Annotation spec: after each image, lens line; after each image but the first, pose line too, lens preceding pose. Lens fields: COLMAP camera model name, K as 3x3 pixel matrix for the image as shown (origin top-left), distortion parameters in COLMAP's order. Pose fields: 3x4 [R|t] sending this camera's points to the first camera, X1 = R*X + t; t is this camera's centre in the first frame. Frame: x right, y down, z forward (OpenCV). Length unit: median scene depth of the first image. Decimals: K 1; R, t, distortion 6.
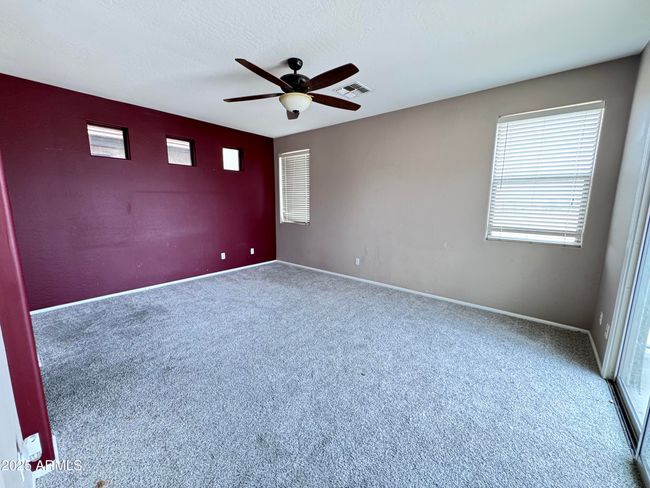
lens RADIAL K [[259.5, 0, 325.5], [0, 259.5, 244.9], [0, 0, 1]] dist [-0.002218, 0.000260]
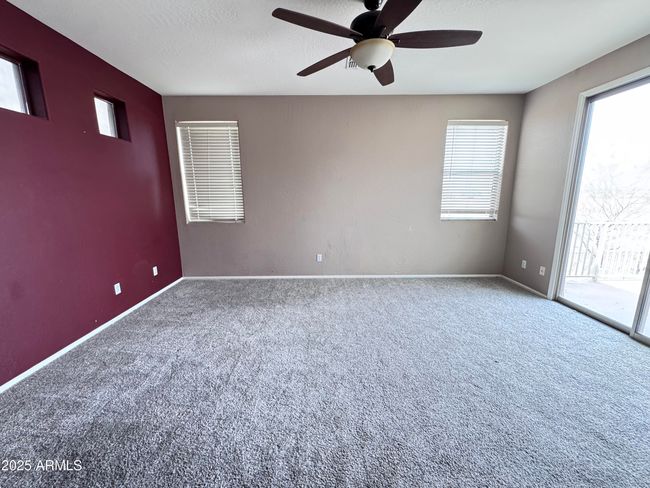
lens RADIAL K [[259.5, 0, 324.9], [0, 259.5, 244.0], [0, 0, 1]] dist [-0.002218, 0.000260]
pose [[0.764613, -0.136957, 0.629769, -0.441924], [0.117211, 0.990415, 0.073079, -0.049335], [-0.633741, 0.017939, 0.773337, 0.301690]]
